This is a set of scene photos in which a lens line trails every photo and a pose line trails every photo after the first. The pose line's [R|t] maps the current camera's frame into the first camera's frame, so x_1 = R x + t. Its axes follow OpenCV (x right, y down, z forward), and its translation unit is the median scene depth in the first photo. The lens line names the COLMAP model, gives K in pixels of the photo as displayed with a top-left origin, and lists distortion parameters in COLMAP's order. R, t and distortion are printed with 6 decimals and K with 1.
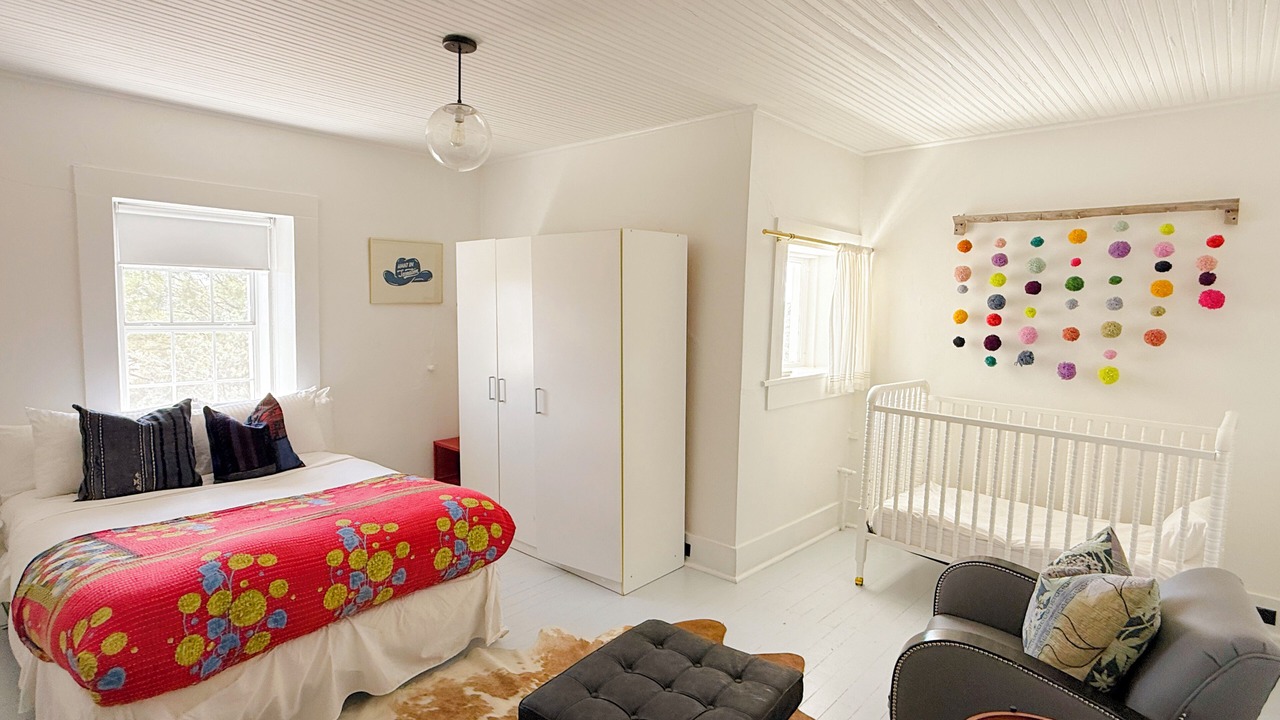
lens RADIAL K [[666.8, 0, 648.7], [0, 666.8, 358.4], [0, 0, 1]] dist [-0.002789, -0.001450]
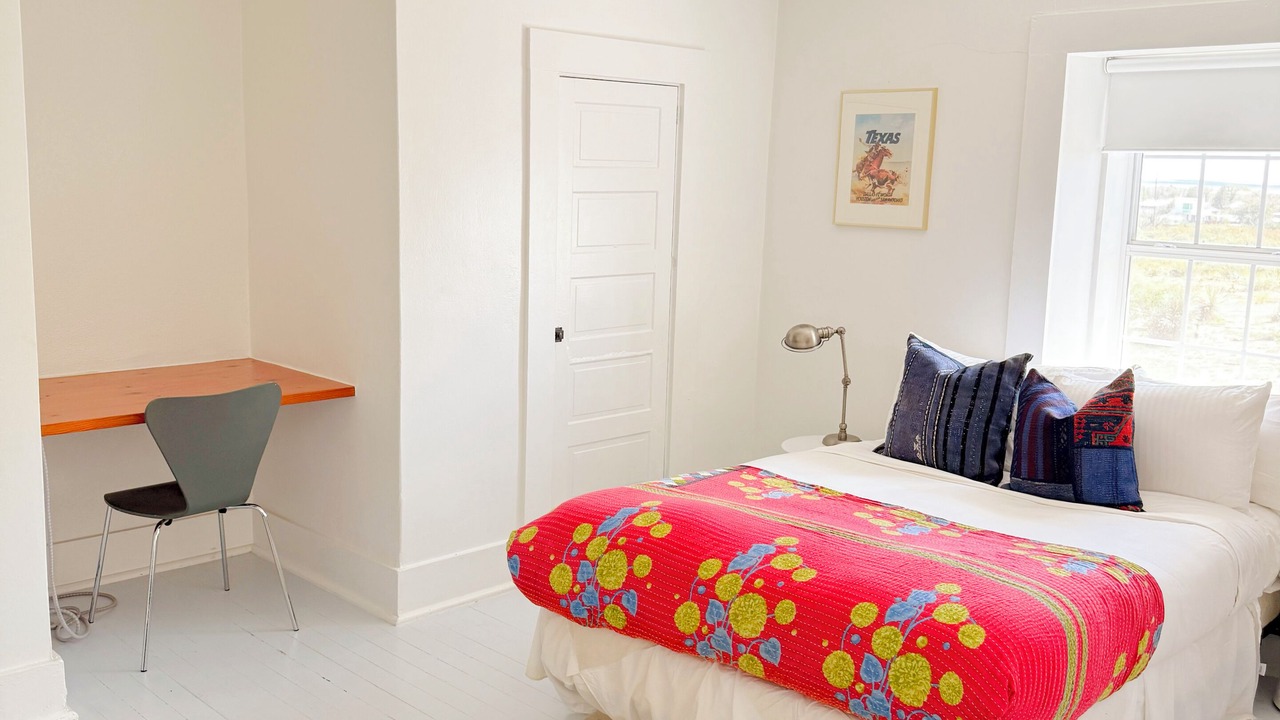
lens RADIAL K [[1210.4, 0, 641.7], [0, 1210.4, 350.8], [0, 0, 1]] dist [0.184083, 0.000000]
pose [[-0.067268, 0.124880, -0.989889, 0.589100], [-0.117500, 0.984241, 0.132152, -0.064877], [0.990792, 0.125202, -0.051535, 0.744389]]
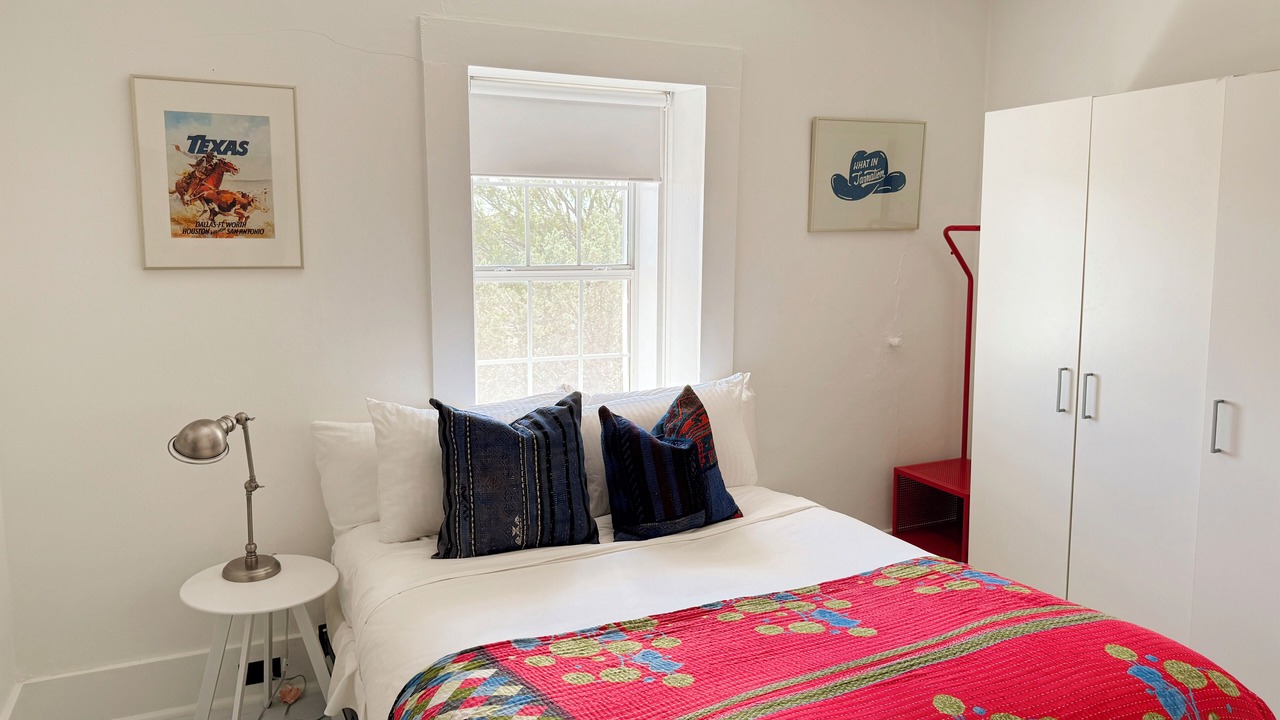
lens RADIAL K [[908.1, 0, 636.6], [0, 908.1, 358.3], [0, 0, 1]] dist [0.022721, -0.023913]
pose [[0.917316, 0.037425, -0.396397, -0.345117], [-0.017120, 0.998359, 0.054640, -0.017489], [0.397791, -0.043336, 0.916452, 0.292510]]
